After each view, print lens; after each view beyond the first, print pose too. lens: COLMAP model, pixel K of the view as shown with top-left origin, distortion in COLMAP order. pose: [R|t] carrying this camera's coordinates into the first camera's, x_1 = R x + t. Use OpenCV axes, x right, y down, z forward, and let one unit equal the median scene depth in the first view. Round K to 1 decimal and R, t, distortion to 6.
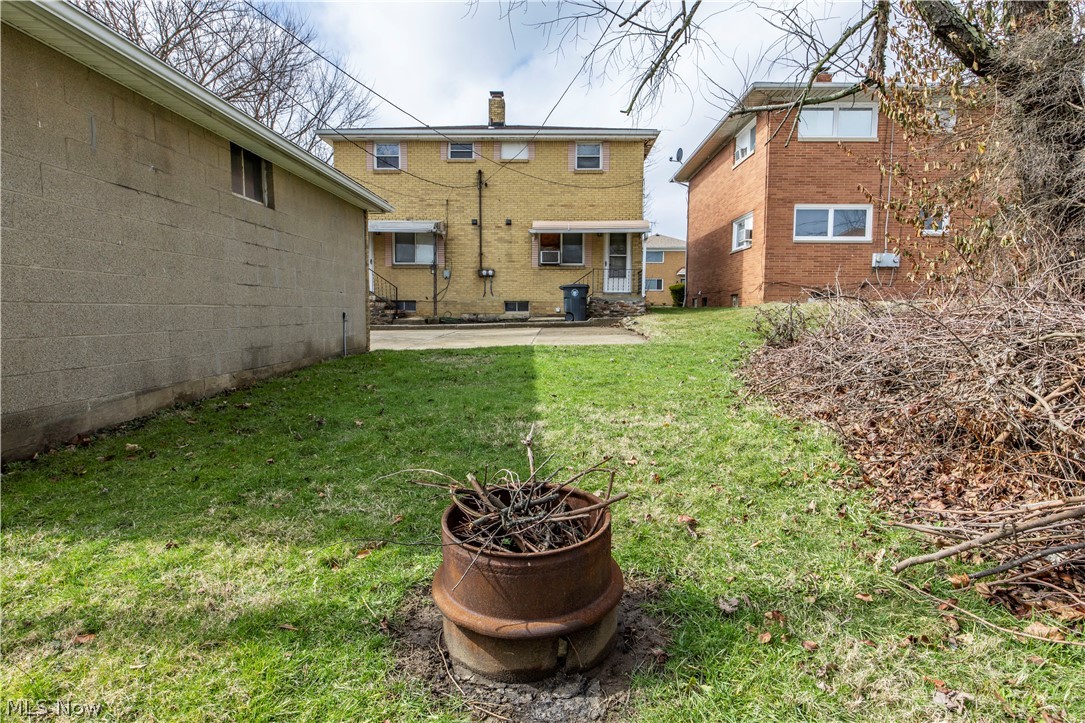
lens RADIAL K [[622.0, 0, 542.5], [0, 622.0, 361.5], [0, 0, 1]] dist [0.000184, 0.000009]
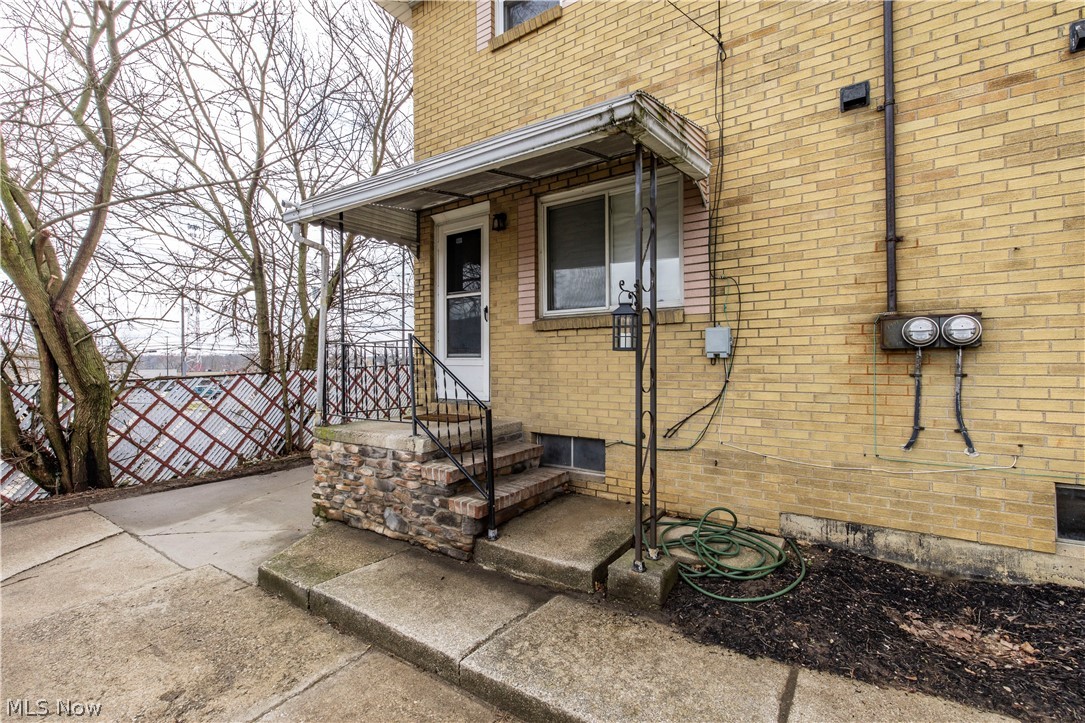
lens RADIAL K [[467.7, 0, 542.5], [0, 467.7, 361.5], [0, 0, 1]] dist [-0.001449, -0.000131]
pose [[0.846203, -0.011508, -0.532737, -0.115263], [-0.034148, 0.996541, -0.075768, -0.117541], [0.531766, 0.082307, 0.842883, 0.813509]]
